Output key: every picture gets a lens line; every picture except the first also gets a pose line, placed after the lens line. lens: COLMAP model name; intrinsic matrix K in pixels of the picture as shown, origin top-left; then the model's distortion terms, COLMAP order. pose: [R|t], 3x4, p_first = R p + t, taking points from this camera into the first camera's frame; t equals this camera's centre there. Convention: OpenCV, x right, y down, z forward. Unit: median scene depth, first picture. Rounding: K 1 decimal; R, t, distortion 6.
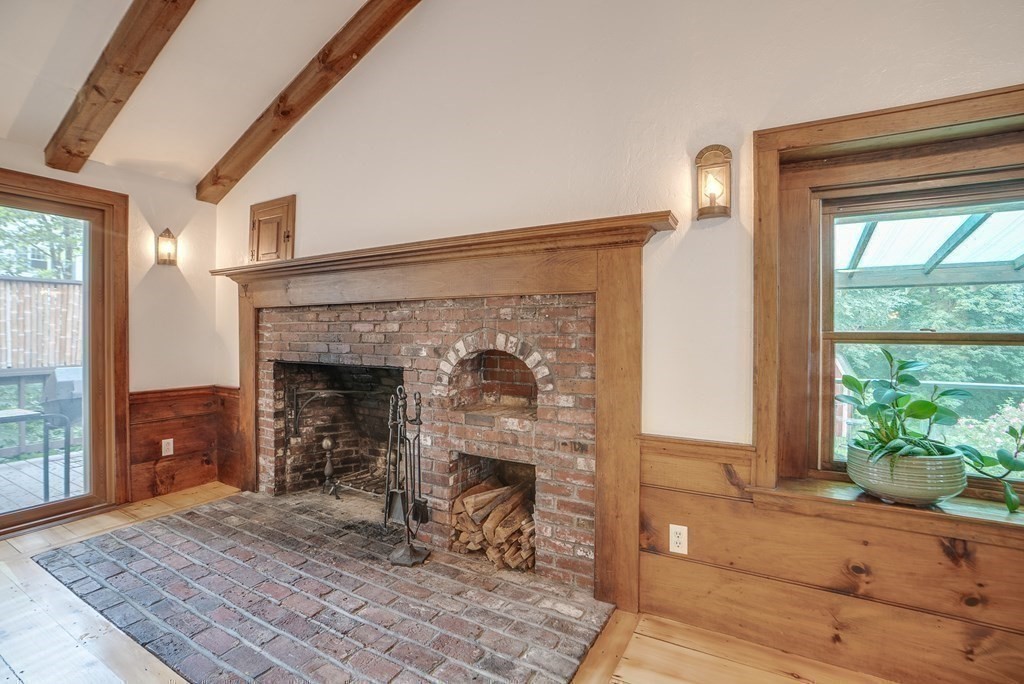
lens RADIAL K [[477.4, 0, 508.5], [0, 477.4, 336.6], [0, 0, 1]] dist [-0.053567, 0.006167]
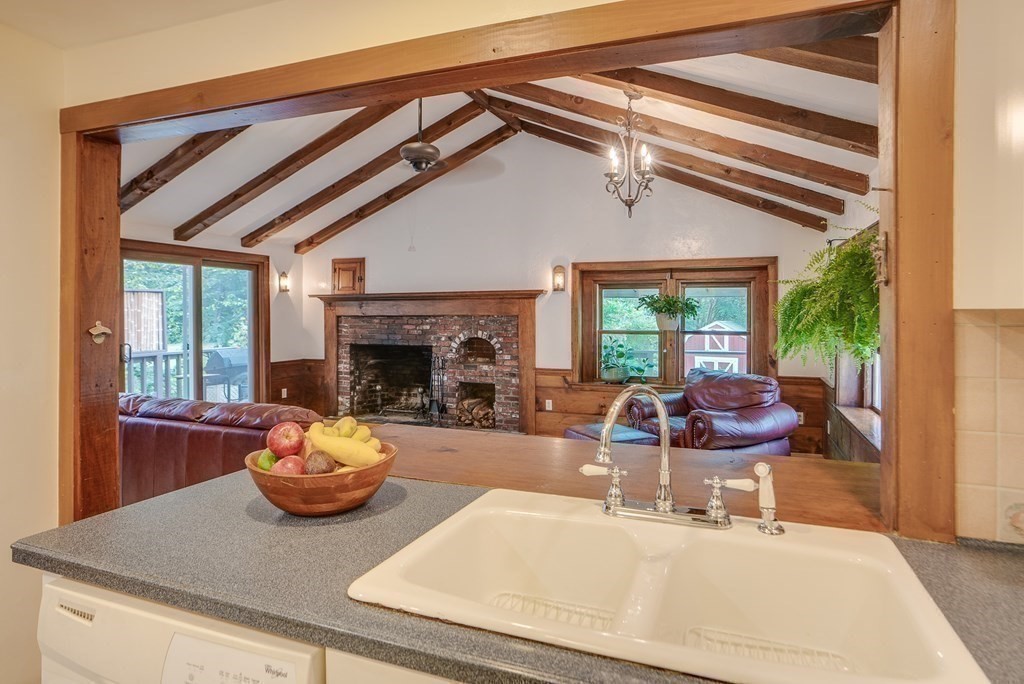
lens RADIAL K [[550.2, 0, 516.9], [0, 550.2, 311.8], [0, 0, 1]] dist [-0.036748, 0.009389]
pose [[0.982591, -0.005752, 0.185695, -0.331178], [0.006763, 0.999966, -0.004813, -0.082781], [-0.185661, 0.005985, 0.982596, -1.684310]]
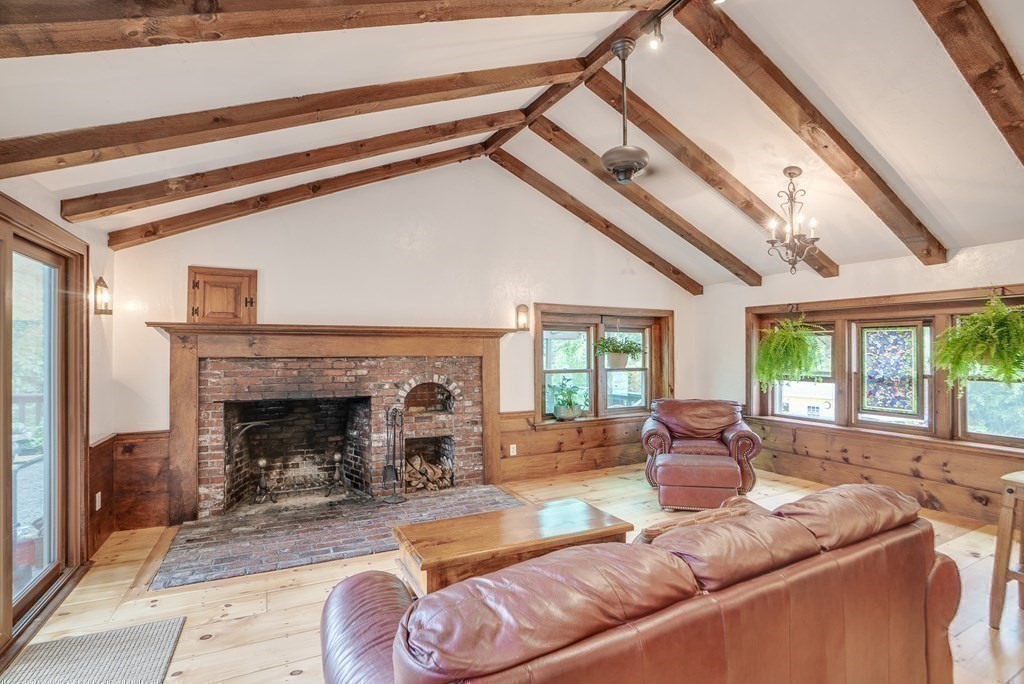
lens RADIAL K [[477.4, 0, 517.4], [0, 477.4, 344.3], [0, 0, 1]] dist [-0.053567, 0.006167]
pose [[0.534112, 0.010798, 0.845345, -1.472425], [0.008004, 0.999809, -0.017828, -0.090558], [-0.845376, 0.016288, 0.533923, -0.361531]]
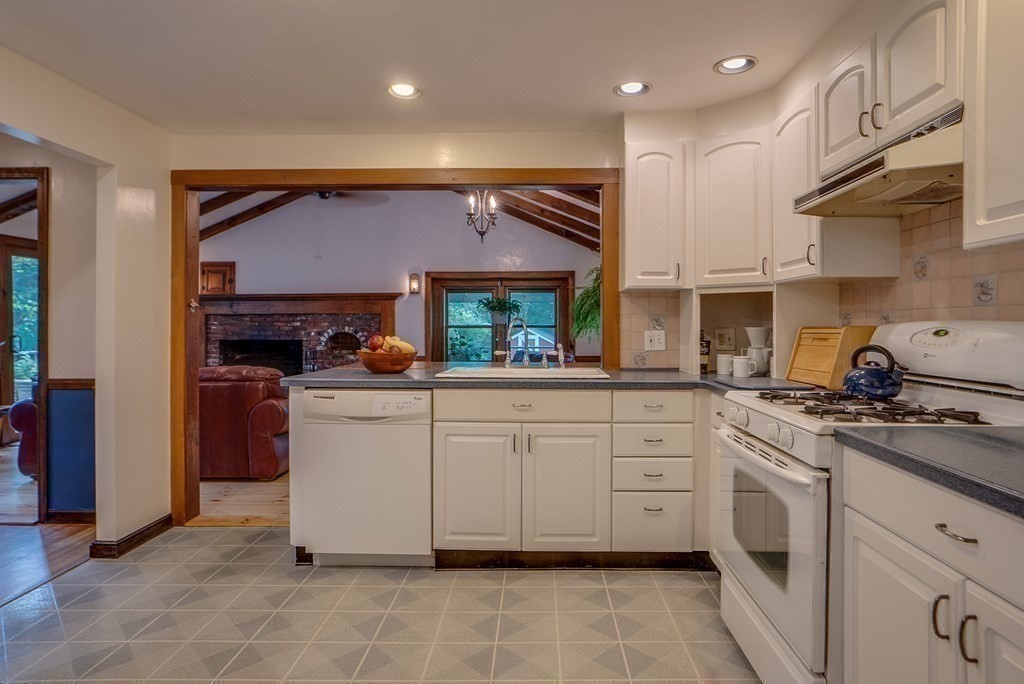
lens RADIAL K [[550.2, 0, 516.6], [0, 550.2, 324.2], [0, 0, 1]] dist [-0.036748, 0.009389]
pose [[0.869754, -0.008952, 0.493404, -0.720078], [0.008550, 0.999959, 0.003071, -0.019936], [-0.493411, 0.001547, 0.869795, -2.272069]]
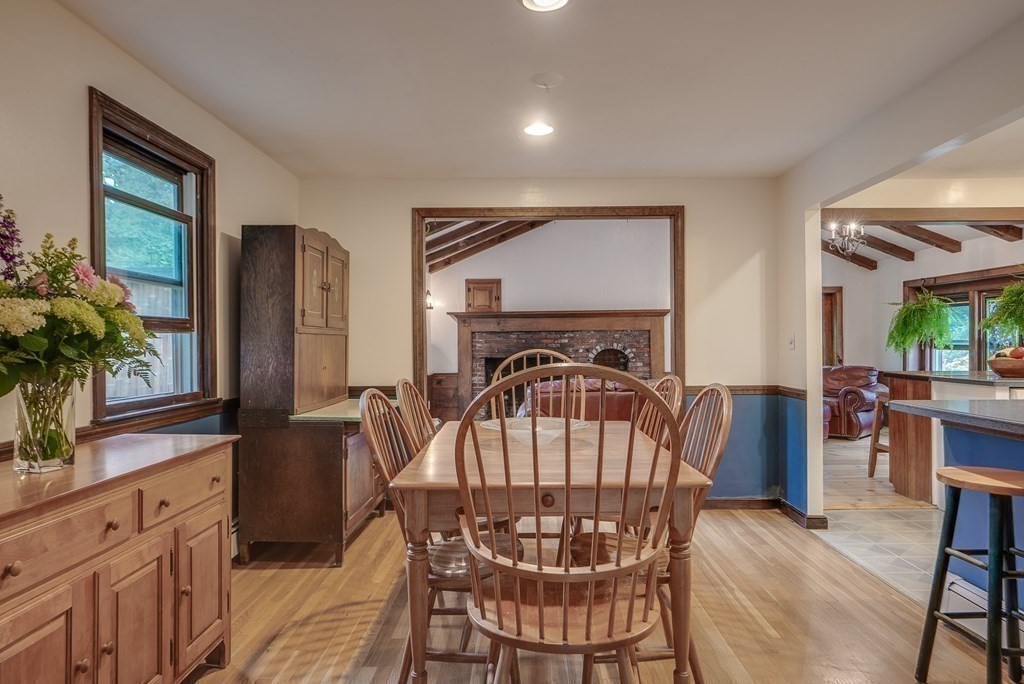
lens RADIAL K [[653.9, 0, 521.4], [0, 653.9, 342.4], [0, 0, 1]] dist [-0.024283, 0.001082]
pose [[0.868539, -0.012768, 0.495457, -2.341843], [0.015703, 0.999875, -0.001760, -0.010860], [-0.495373, 0.009308, 0.868631, -2.042302]]
